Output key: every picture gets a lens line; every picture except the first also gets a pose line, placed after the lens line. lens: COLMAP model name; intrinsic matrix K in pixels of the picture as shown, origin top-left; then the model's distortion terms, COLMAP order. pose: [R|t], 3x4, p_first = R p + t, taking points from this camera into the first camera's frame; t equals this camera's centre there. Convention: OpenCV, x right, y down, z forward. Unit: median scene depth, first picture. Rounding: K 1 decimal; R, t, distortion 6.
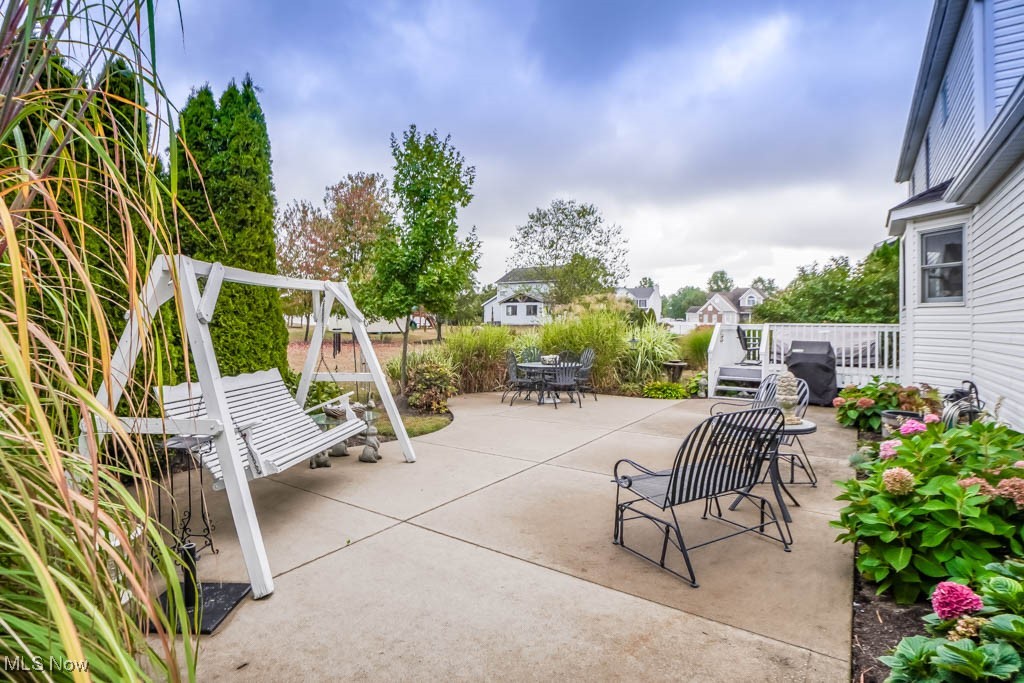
lens RADIAL K [[517.6, 0, 512.0], [0, 517.6, 341.5], [0, 0, 1]] dist [-0.037333, -0.000128]
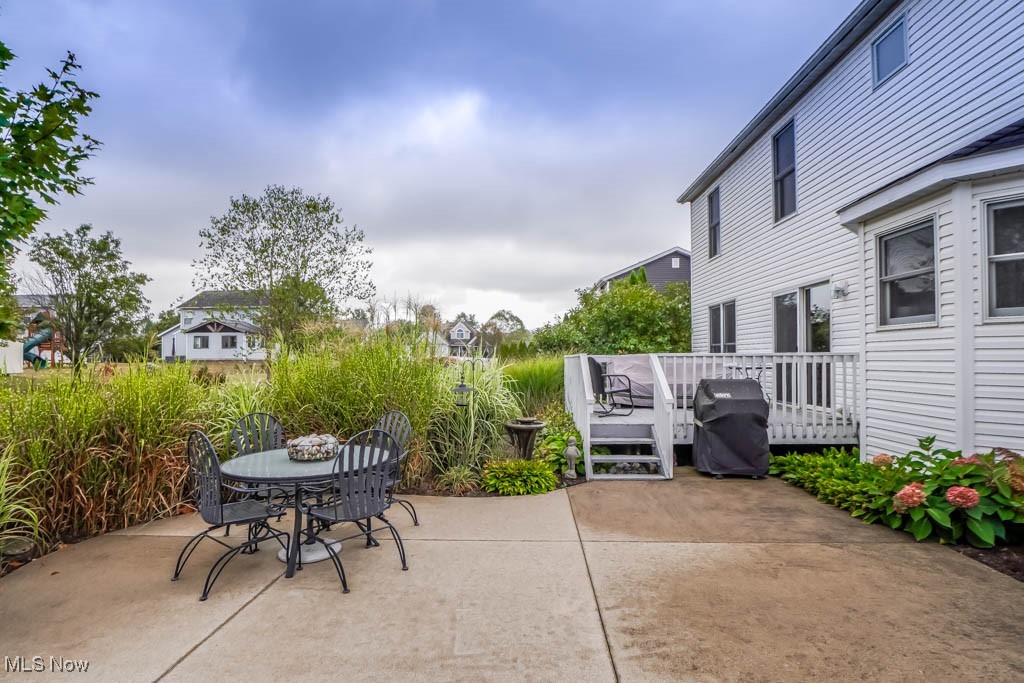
lens RADIAL K [[517.6, 0, 512.0], [0, 517.6, 341.5], [0, 0, 1]] dist [-0.037333, -0.000128]
pose [[0.854299, 0.001867, 0.519778, -0.000119], [0.031107, 0.998018, -0.054711, -0.008830], [-0.518850, 0.062908, 0.852548, 0.229960]]
